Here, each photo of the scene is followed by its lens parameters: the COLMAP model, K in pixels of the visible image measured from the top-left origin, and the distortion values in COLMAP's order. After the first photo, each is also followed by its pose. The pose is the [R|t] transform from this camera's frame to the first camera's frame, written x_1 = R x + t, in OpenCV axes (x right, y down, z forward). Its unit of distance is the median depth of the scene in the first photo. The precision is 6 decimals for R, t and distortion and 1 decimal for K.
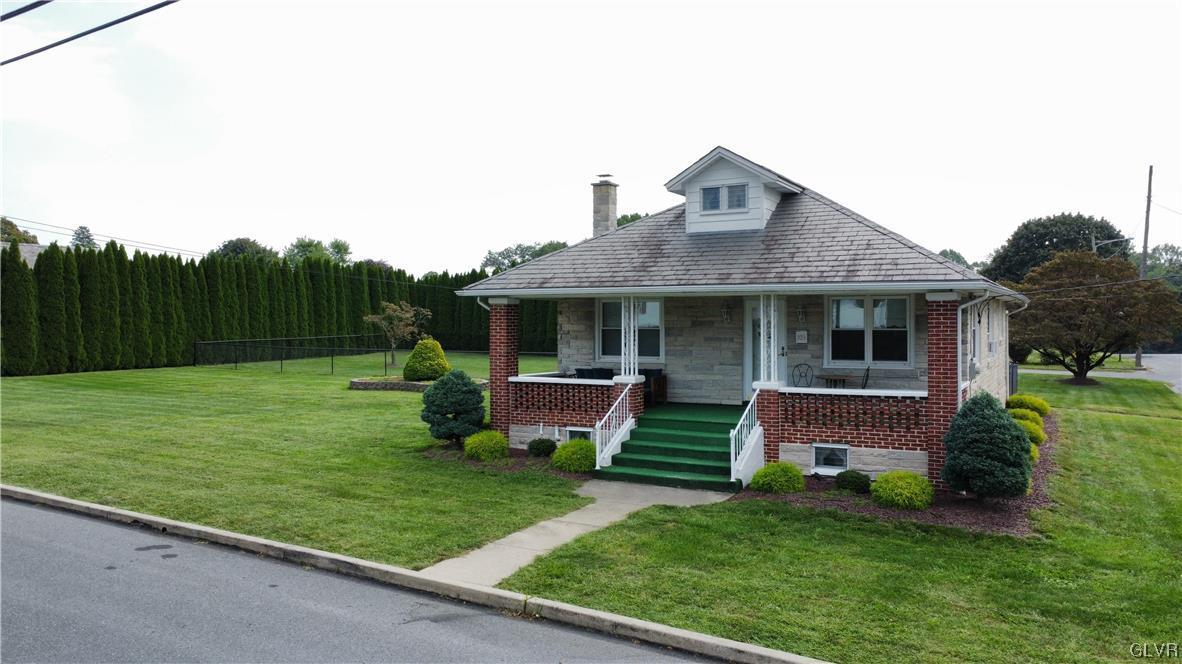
lens RADIAL K [[882.6, 0, 591.0], [0, 882.6, 332.0], [0, 0, 1]] dist [0.001257, 0.008793]
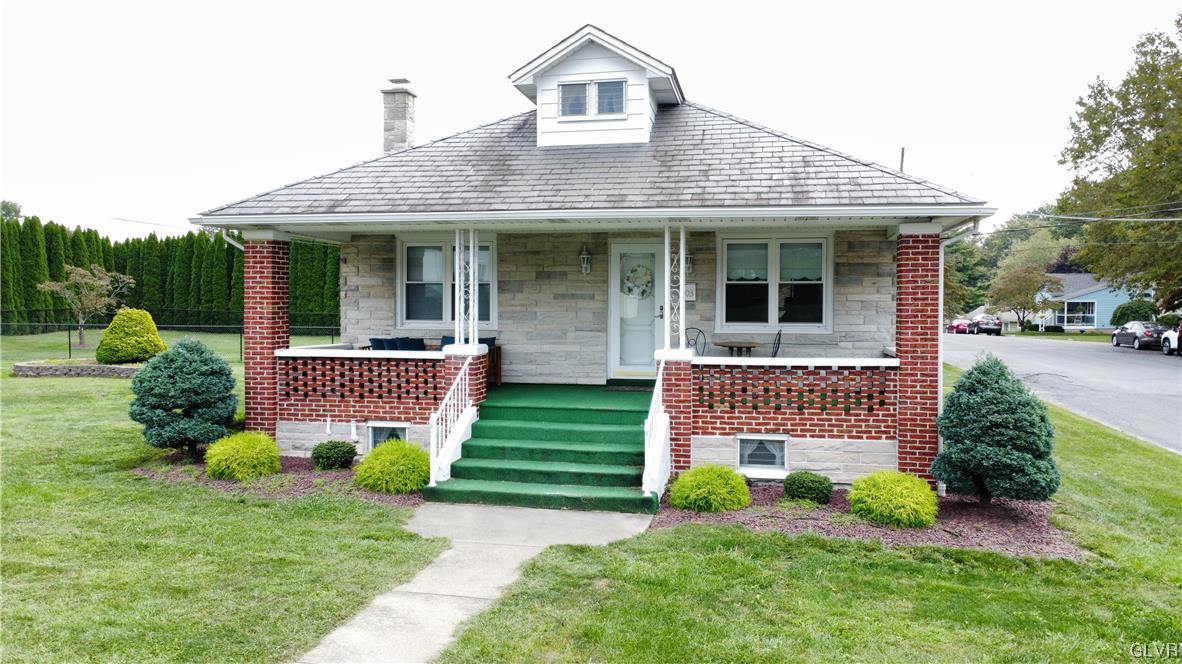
lens RADIAL K [[882.6, 0, 591.0], [0, 882.6, 332.0], [0, 0, 1]] dist [0.001257, 0.008793]
pose [[0.954915, -0.004124, 0.296850, -0.066376], [-0.001430, 0.999828, 0.018489, 0.026117], [-0.296875, -0.018080, 0.954745, 0.308768]]
